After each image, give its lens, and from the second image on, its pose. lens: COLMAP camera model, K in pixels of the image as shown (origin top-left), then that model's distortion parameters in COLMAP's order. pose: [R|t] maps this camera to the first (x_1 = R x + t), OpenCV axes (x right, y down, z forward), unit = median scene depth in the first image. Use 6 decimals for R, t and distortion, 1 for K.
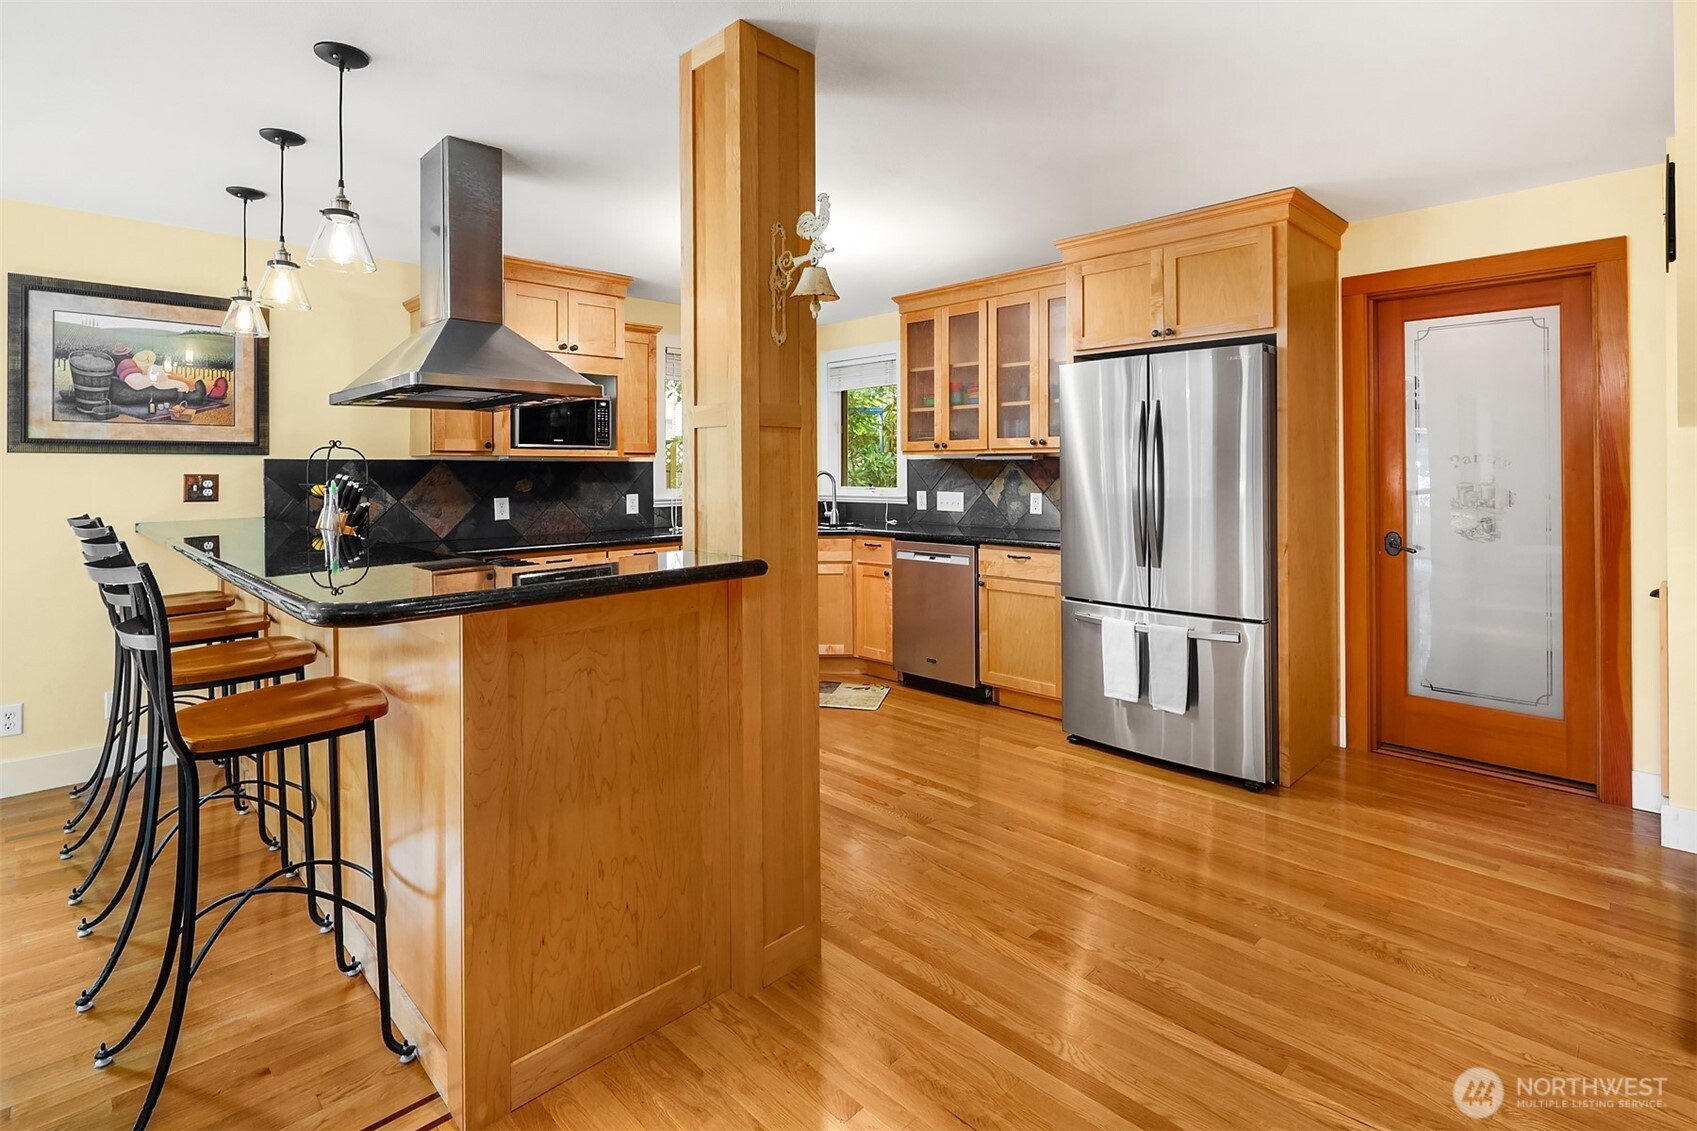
lens RADIAL K [[823.4, 0, 850.5], [0, 823.4, 470.1], [0, 0, 1]] dist [0.000486, -0.002294]
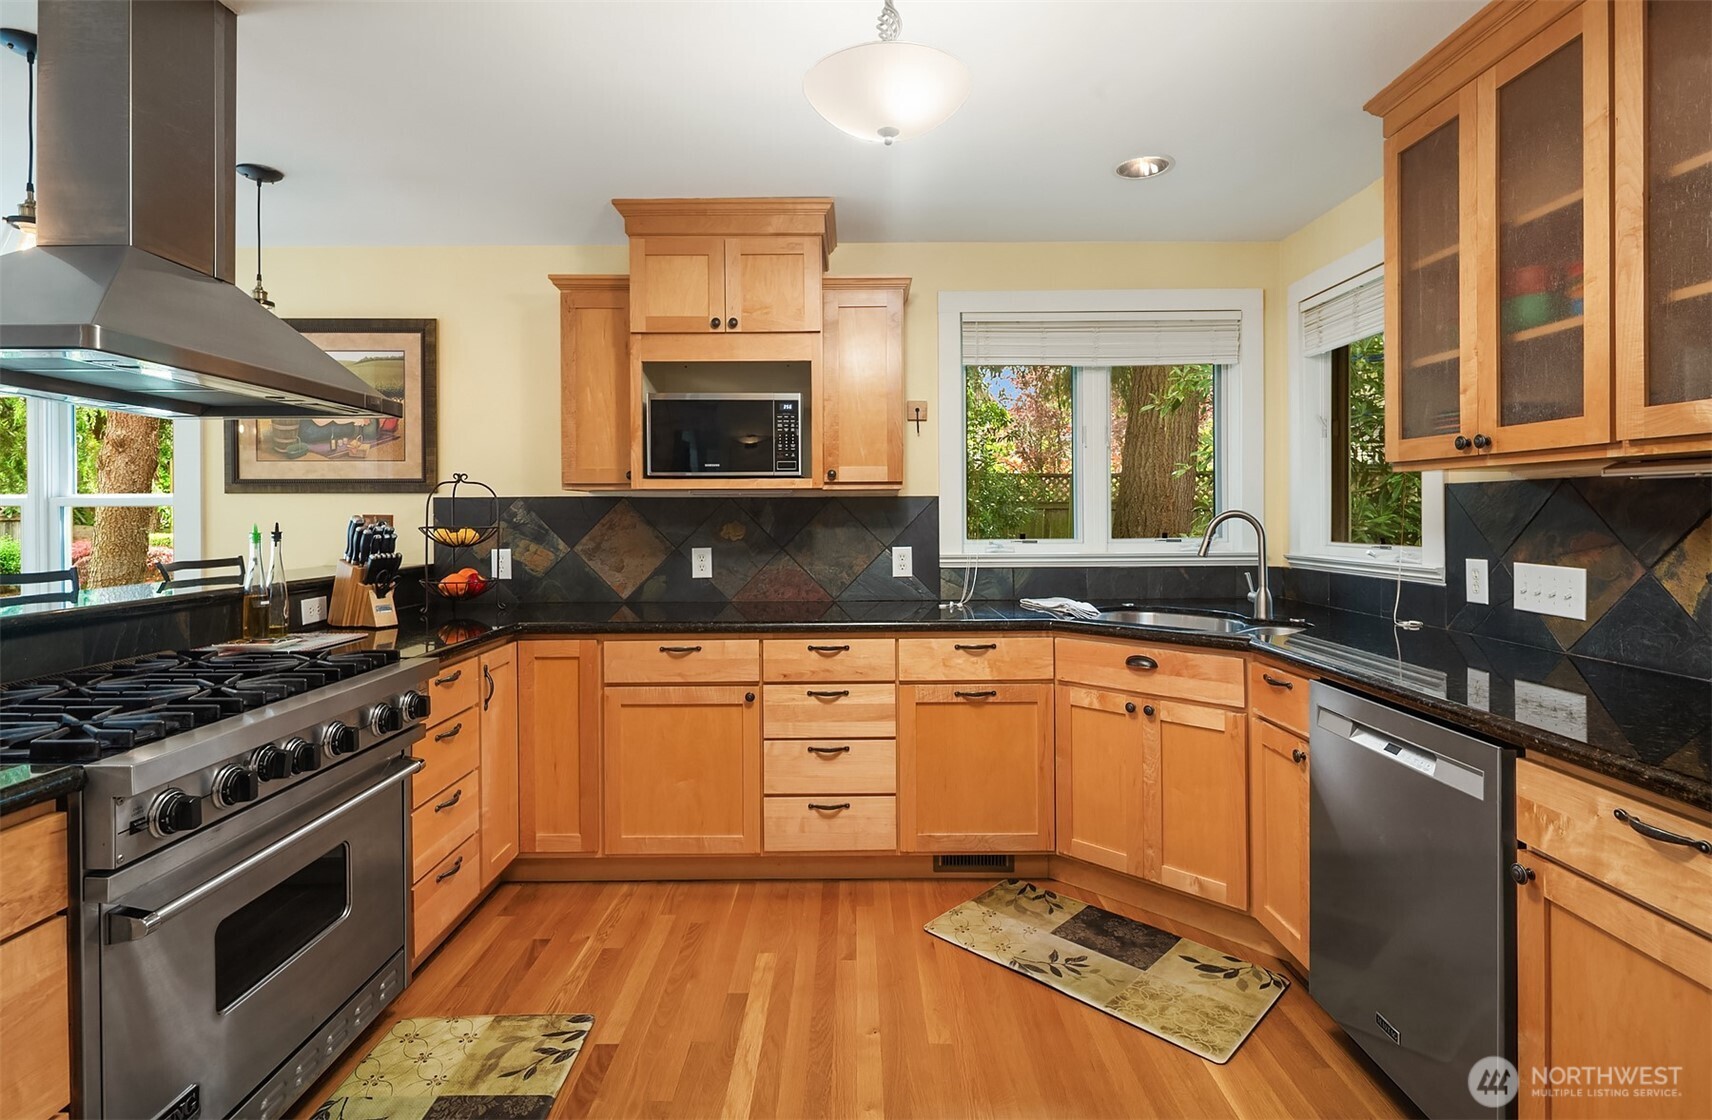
lens RADIAL K [[831.9, 0, 857.1], [0, 831.9, 517.5], [0, 0, 1]] dist [0.002169, 0.000393]
pose [[0.711844, 0.006727, -0.702305, 0.257606], [0.001633, 0.999936, 0.011232, -0.001398], [0.702335, -0.009142, 0.711787, 0.767345]]
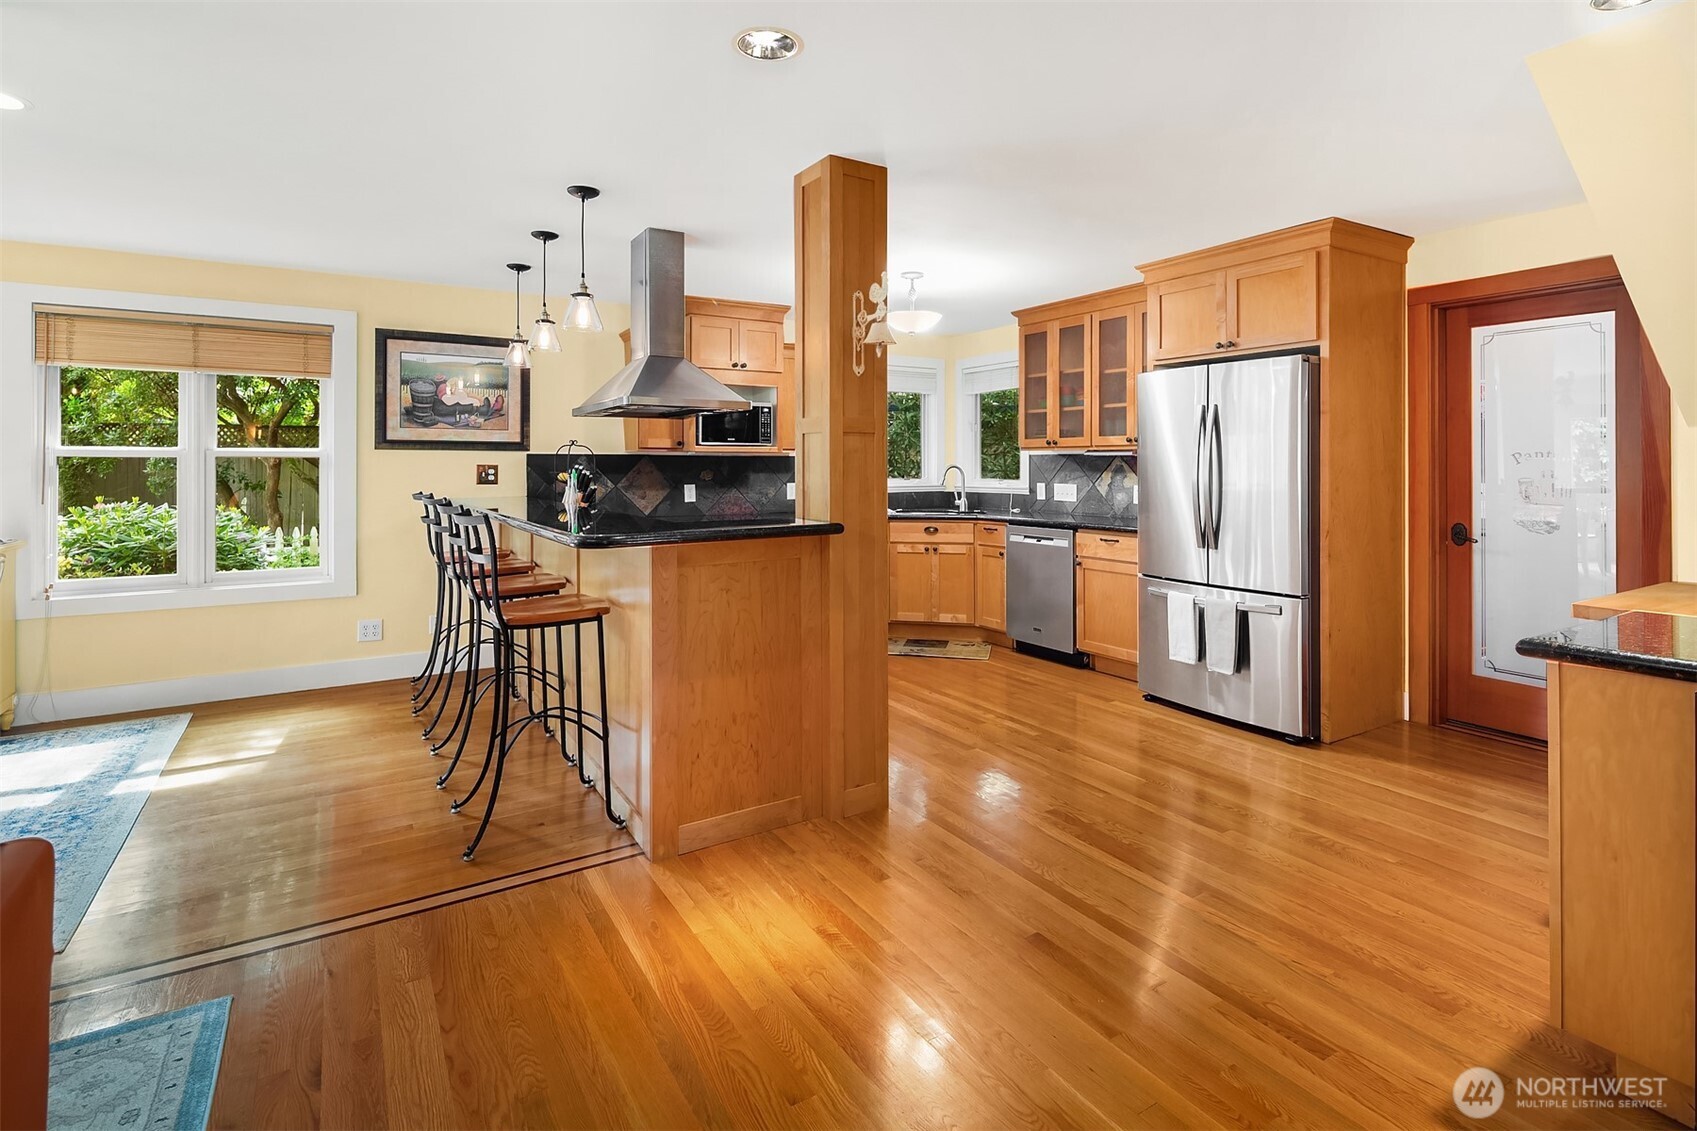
lens RADIAL K [[823.4, 0, 850.5], [0, 823.4, 470.1], [0, 0, 1]] dist [0.000486, -0.002294]
pose [[0.975054, 0.005991, -0.221889, 0.132455], [-0.004566, 0.999966, 0.006932, 0.001816], [0.221923, -0.005746, 0.975047, -0.243713]]
